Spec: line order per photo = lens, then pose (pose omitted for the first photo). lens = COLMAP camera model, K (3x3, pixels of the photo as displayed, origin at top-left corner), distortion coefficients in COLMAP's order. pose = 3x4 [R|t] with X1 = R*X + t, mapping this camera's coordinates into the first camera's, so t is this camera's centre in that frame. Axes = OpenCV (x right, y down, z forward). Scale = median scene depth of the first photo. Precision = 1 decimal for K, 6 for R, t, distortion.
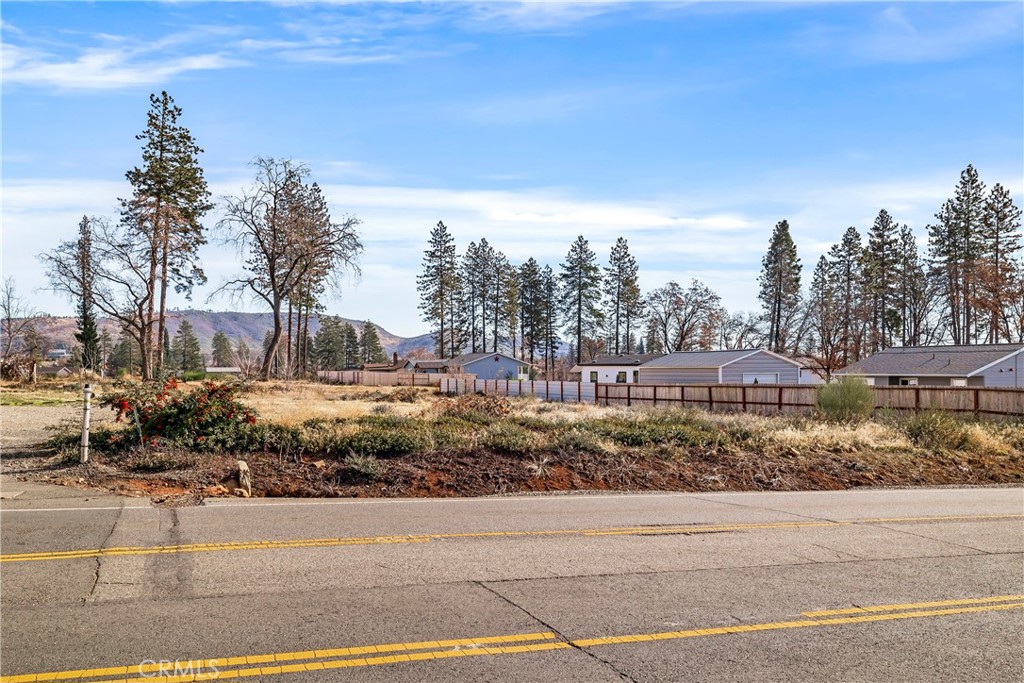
lens RADIAL K [[878.5, 0, 509.2], [0, 878.5, 374.6], [0, 0, 1]] dist [0.074996, 0.004757]
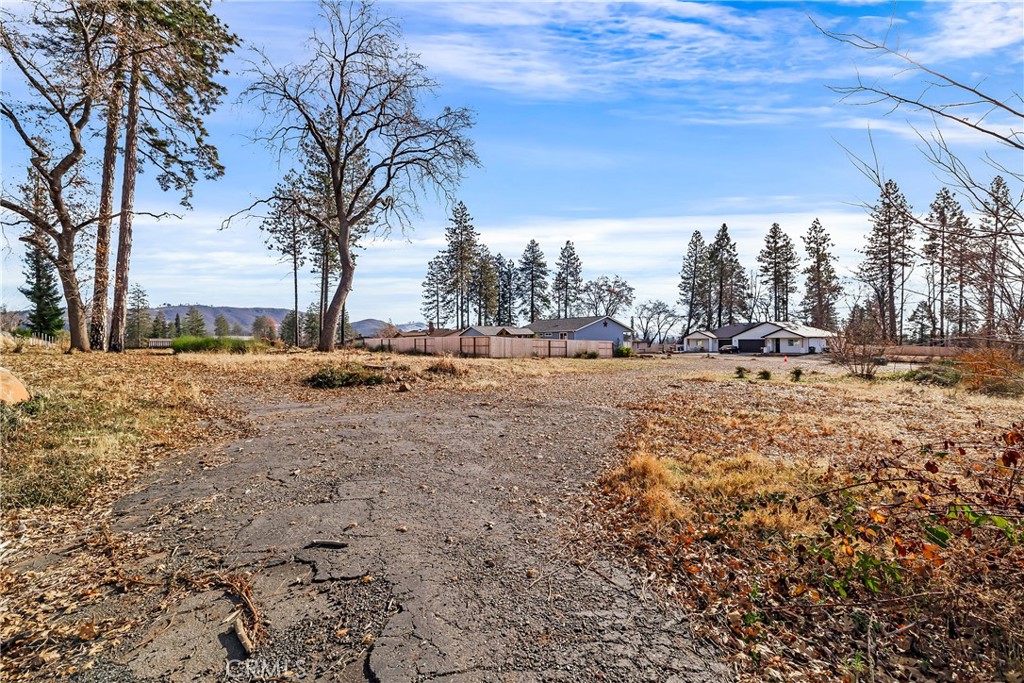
lens RADIAL K [[453.9, 0, 512.0], [0, 453.9, 341.5], [0, 0, 1]] dist [0.017889, -0.000436]
pose [[0.967219, 0.001873, 0.253936, -0.180196], [0.000349, 0.999962, -0.008706, 0.002384], [-0.253943, 0.008510, 0.967182, 0.510486]]
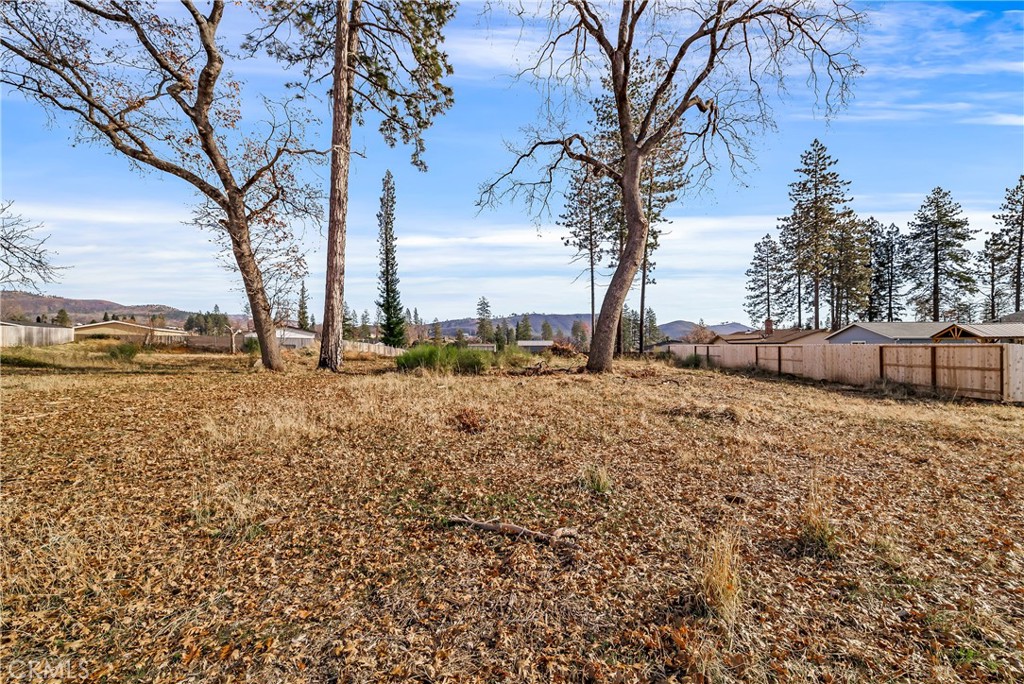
lens RADIAL K [[453.9, 0, 512.0], [0, 453.9, 342.0], [0, 0, 1]] dist [0.017889, -0.000436]
pose [[0.921908, -0.000790, -0.387409, -0.184835], [-0.003902, 0.999928, -0.011324, -0.001844], [0.387390, 0.011952, 0.921839, 0.631236]]
